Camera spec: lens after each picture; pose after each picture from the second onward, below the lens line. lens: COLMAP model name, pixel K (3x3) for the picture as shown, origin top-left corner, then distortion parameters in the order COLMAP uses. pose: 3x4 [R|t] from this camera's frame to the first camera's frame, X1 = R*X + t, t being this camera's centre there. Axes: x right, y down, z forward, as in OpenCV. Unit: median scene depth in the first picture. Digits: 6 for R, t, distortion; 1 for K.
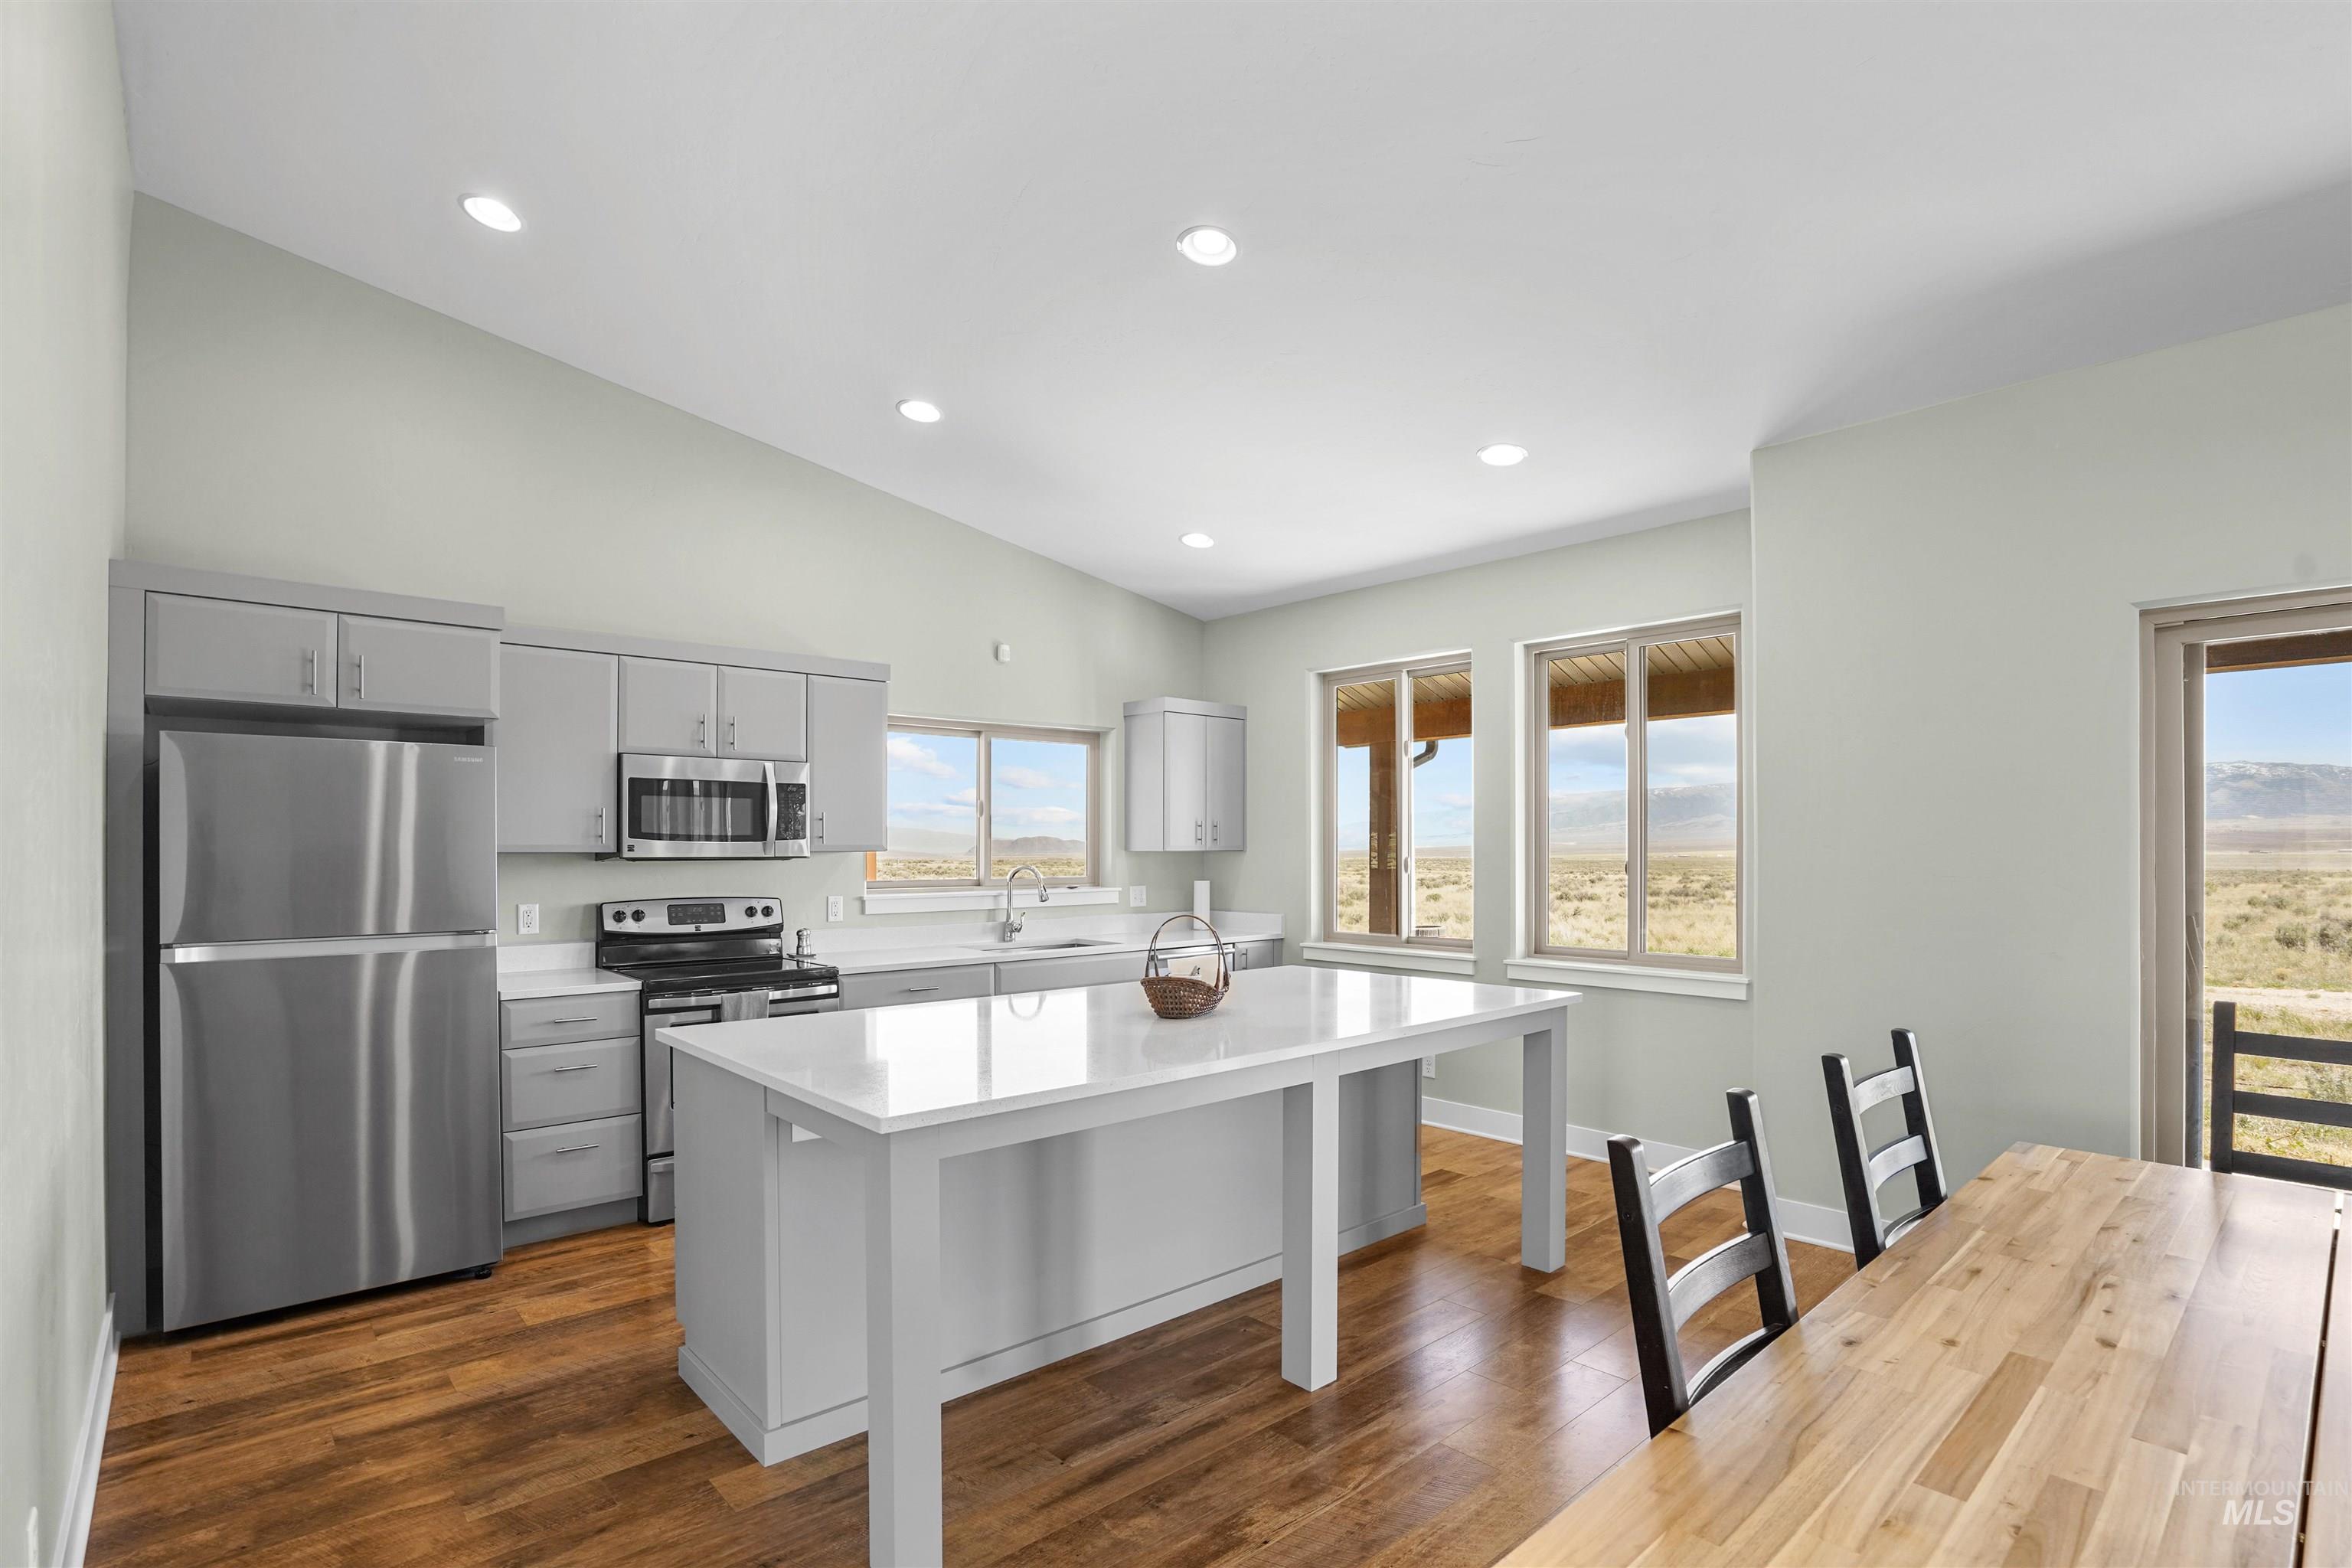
lens RADIAL K [[1105.4, 0, 1148.1], [0, 1105.4, 838.0], [0, 0, 1]] dist [-0.054970, 0.021793]
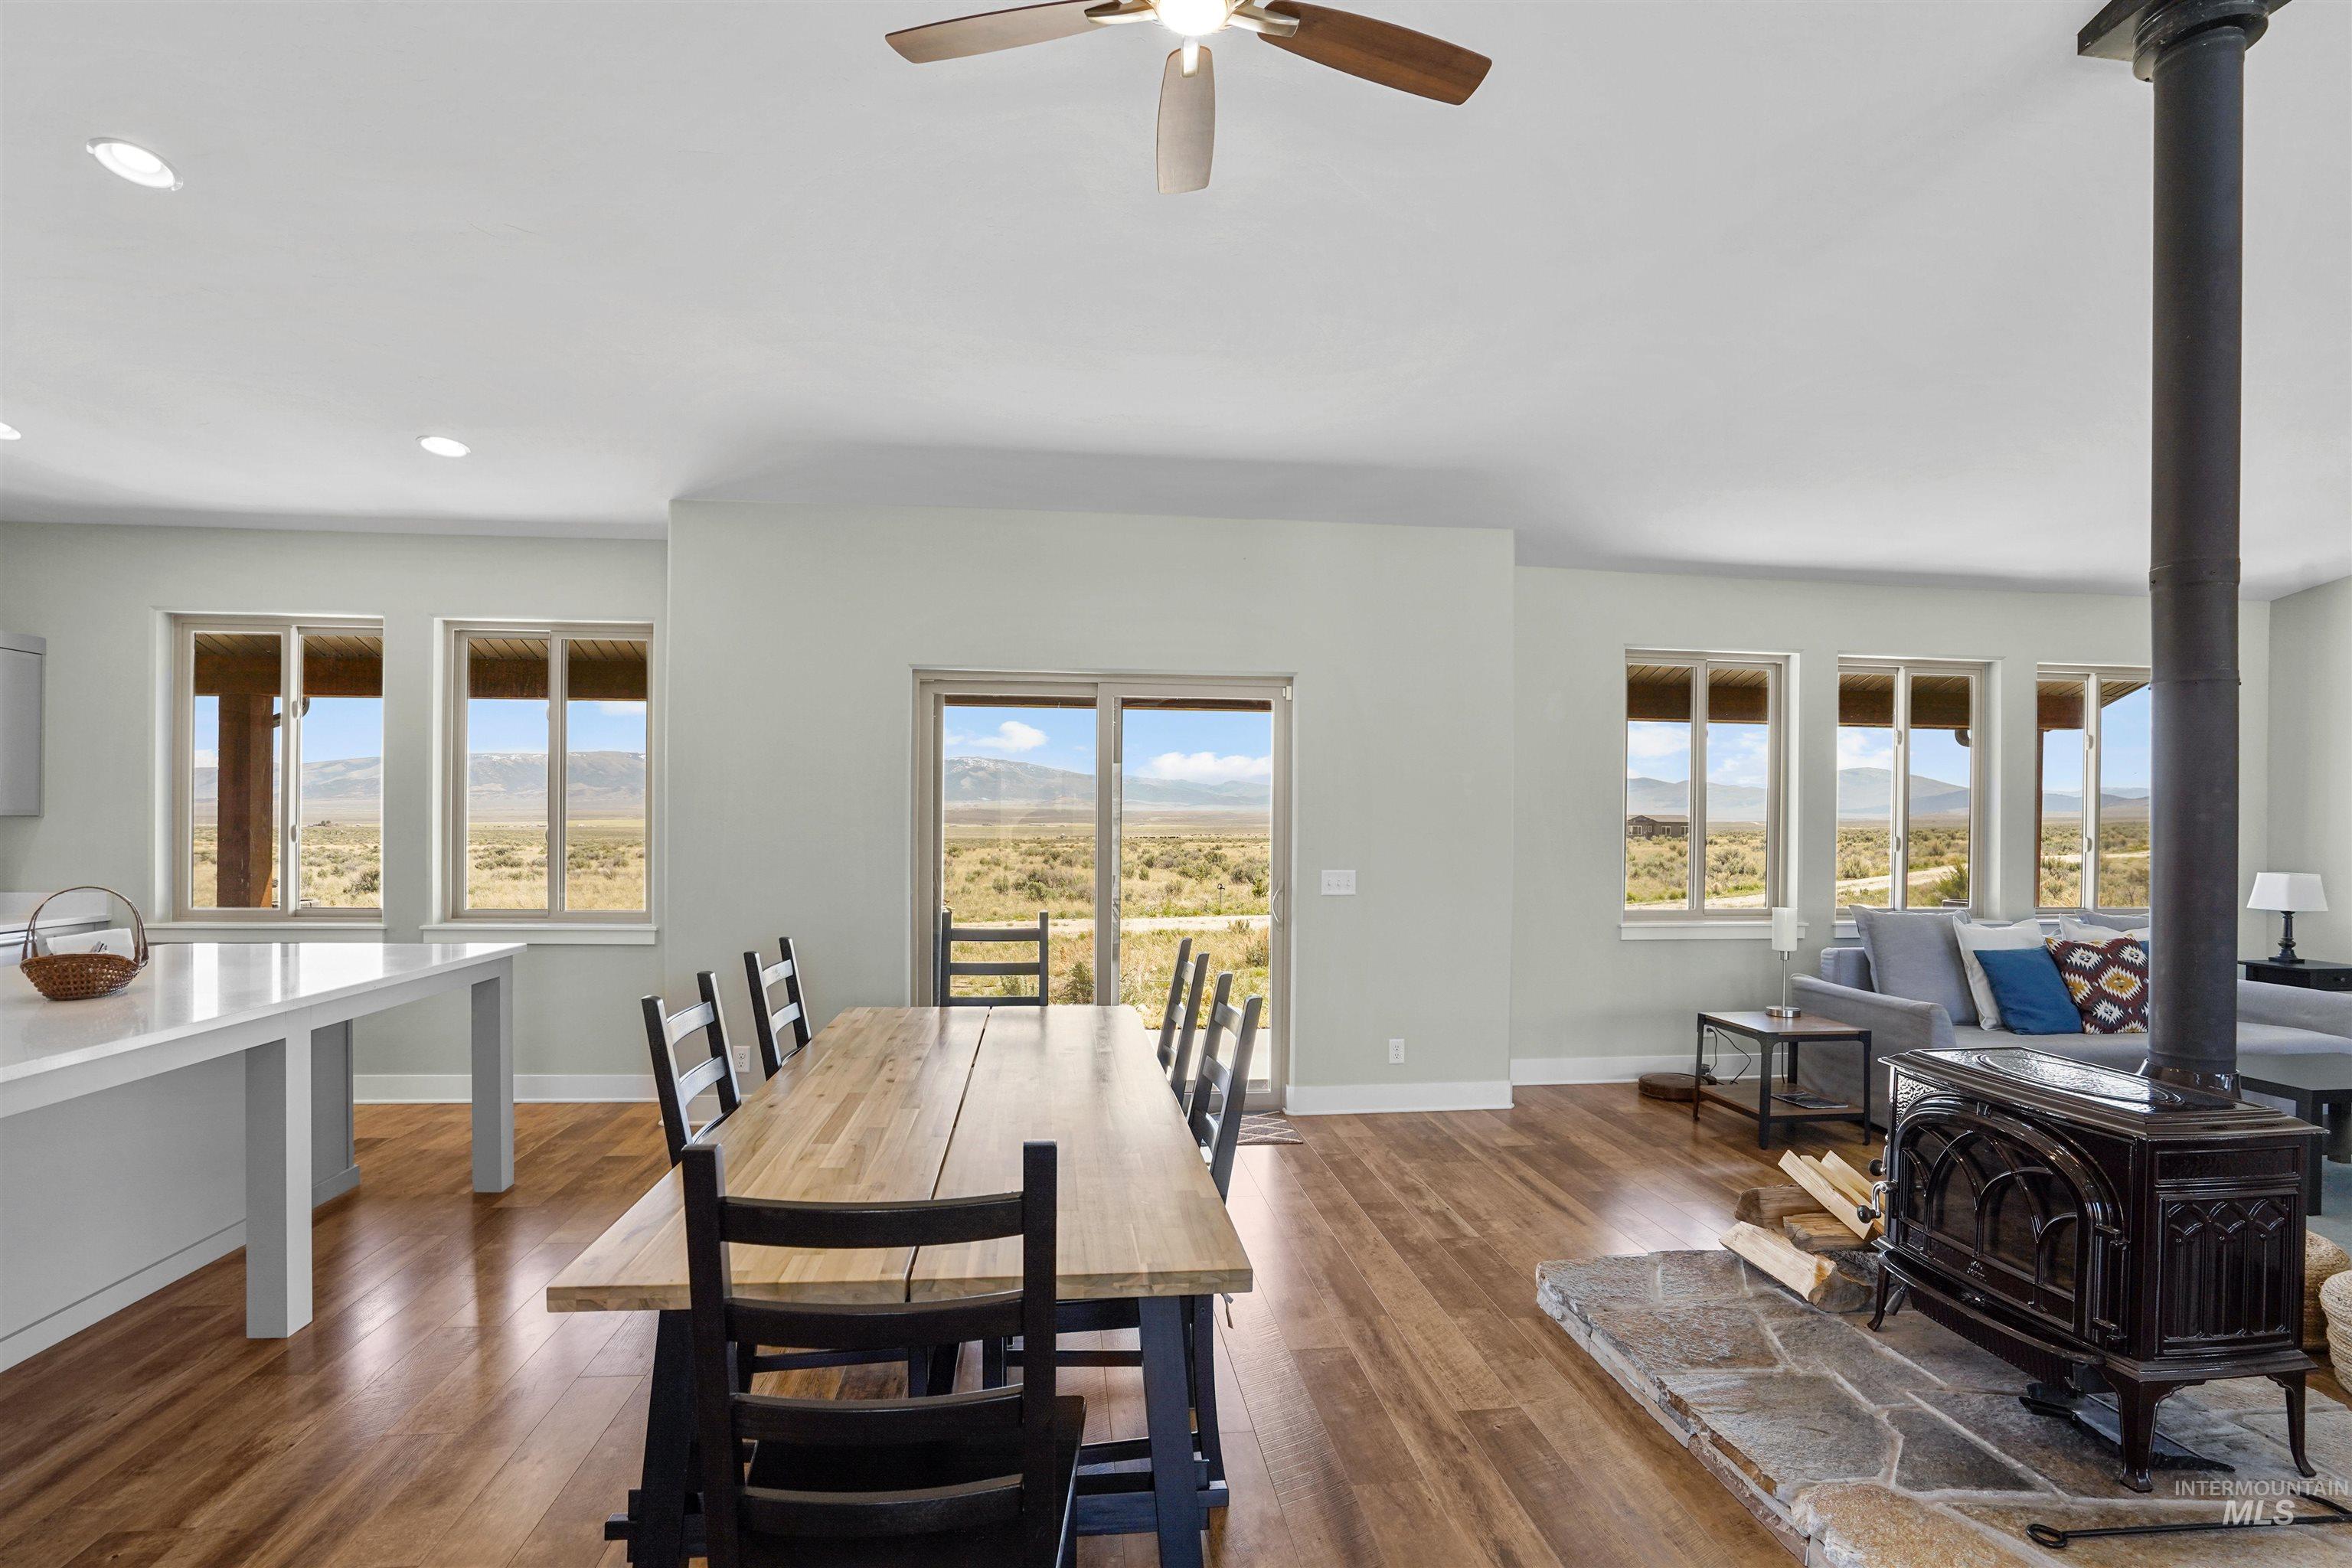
lens RADIAL K [[1111.8, 0, 1173.7], [0, 1111.8, 813.4], [0, 0, 1]] dist [-0.046489, 0.021526]
pose [[0.561506, 0.011598, 0.827392, -0.224576], [-0.016582, 0.999859, -0.002762, -0.001076], [-0.827307, -0.012169, 0.561619, -0.256330]]
